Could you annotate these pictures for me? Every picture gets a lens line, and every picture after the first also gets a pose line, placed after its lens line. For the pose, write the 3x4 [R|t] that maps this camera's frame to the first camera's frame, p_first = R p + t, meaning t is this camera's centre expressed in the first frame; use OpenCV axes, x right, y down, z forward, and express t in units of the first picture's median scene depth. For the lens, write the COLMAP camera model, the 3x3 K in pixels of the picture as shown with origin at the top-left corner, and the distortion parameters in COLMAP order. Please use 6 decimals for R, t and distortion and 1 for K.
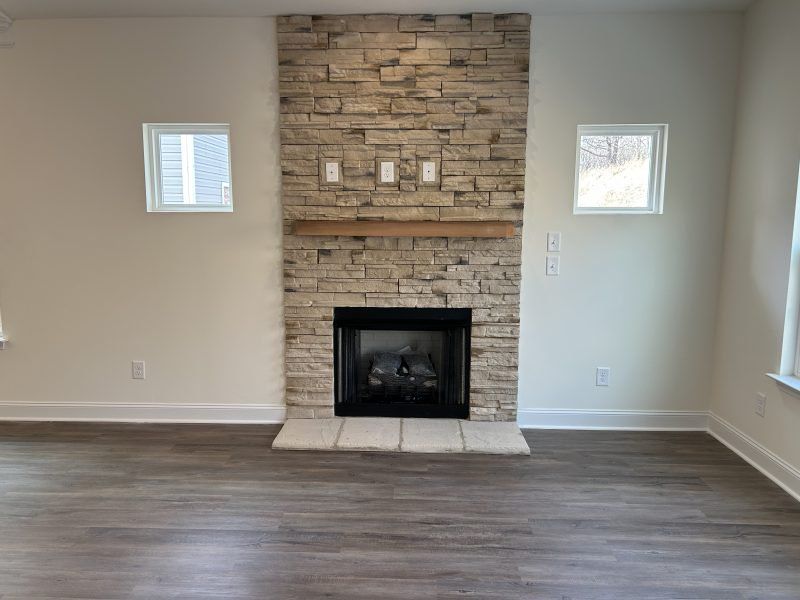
lens RADIAL K [[587.7, 0, 402.9], [0, 587.7, 297.8], [0, 0, 1]] dist [0.025466, -0.003745]
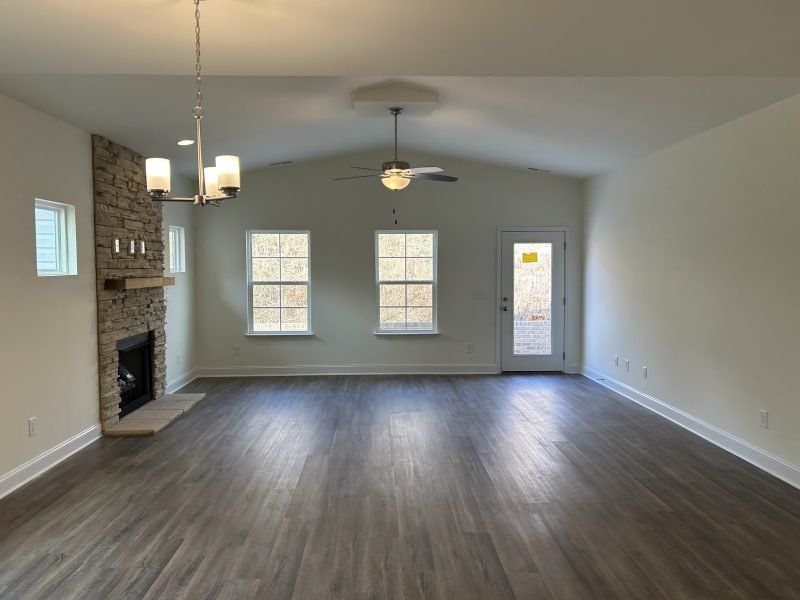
lens RADIAL K [[587.7, 0, 400.2], [0, 587.7, 298.9], [0, 0, 1]] dist [0.025466, -0.003745]
pose [[-0.058842, -0.060642, 0.996424, -1.613175], [0.143768, 0.987233, 0.068573, -0.083807], [-0.987860, 0.147289, -0.049372, 0.401935]]
